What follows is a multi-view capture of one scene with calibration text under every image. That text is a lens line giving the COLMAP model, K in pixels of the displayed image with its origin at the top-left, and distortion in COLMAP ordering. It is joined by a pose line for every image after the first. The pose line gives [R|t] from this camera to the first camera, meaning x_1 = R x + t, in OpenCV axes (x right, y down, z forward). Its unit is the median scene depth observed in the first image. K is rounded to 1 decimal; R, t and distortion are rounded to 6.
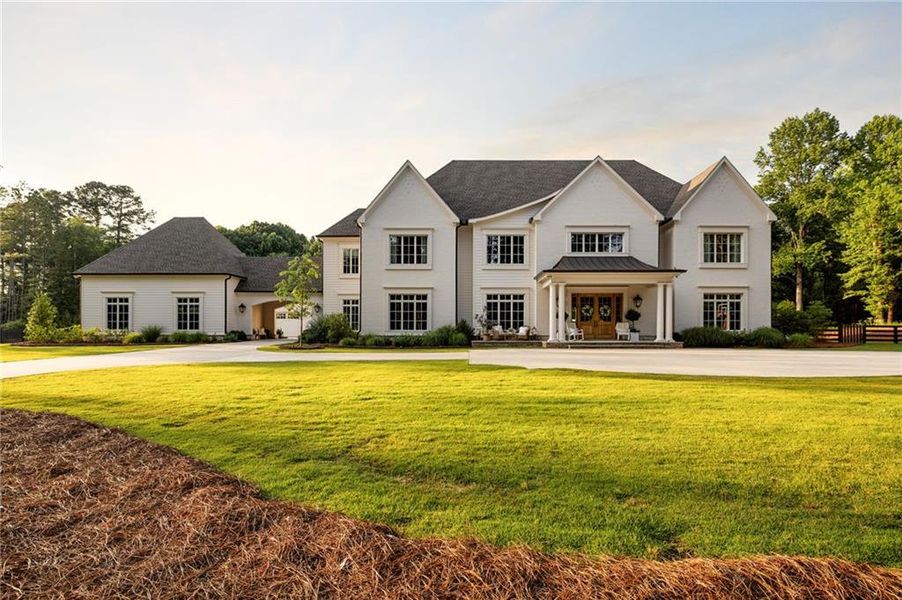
lens RADIAL K [[419.8, 0, 466.8], [0, 419.8, 311.0], [0, 0, 1]] dist [-0.000184, 0.001013]
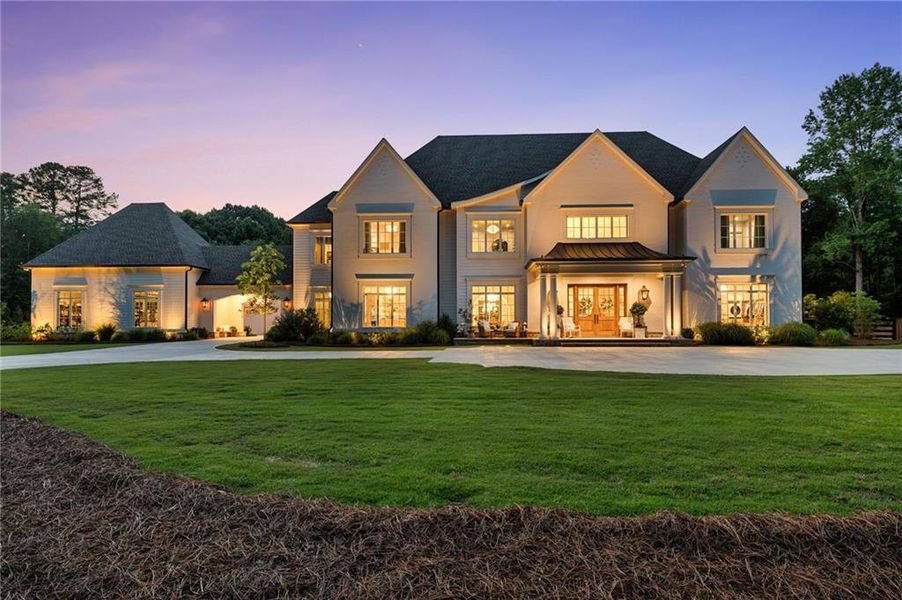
lens RADIAL K [[486.9, 0, 454.8], [0, 486.9, 298.7], [0, 0, 1]] dist [0.011111, -0.002565]
pose [[0.999246, -0.004585, -0.038551, 0.038941], [0.004146, 0.999926, -0.011460, -0.000891], [0.038601, 0.011291, 0.999191, -0.029023]]
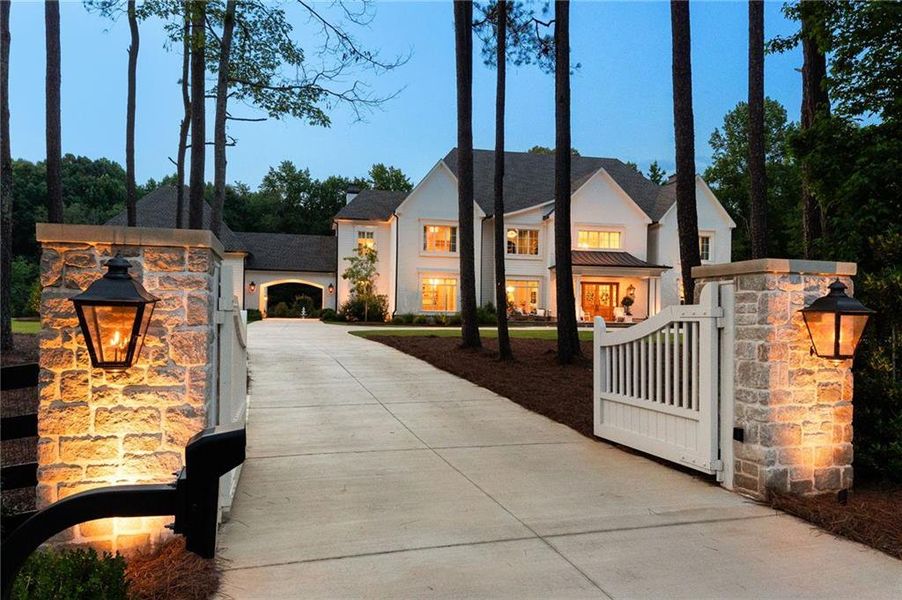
lens RADIAL K [[601.5, 0, 447.8], [0, 601.5, 297.4], [0, 0, 1]] dist [0.006646, 0.001441]
pose [[0.978499, 0.015197, 0.205689, -0.358921], [-0.015329, 0.999882, -0.000954, 0.006564], [-0.205679, -0.002220, 0.978617, -0.449848]]
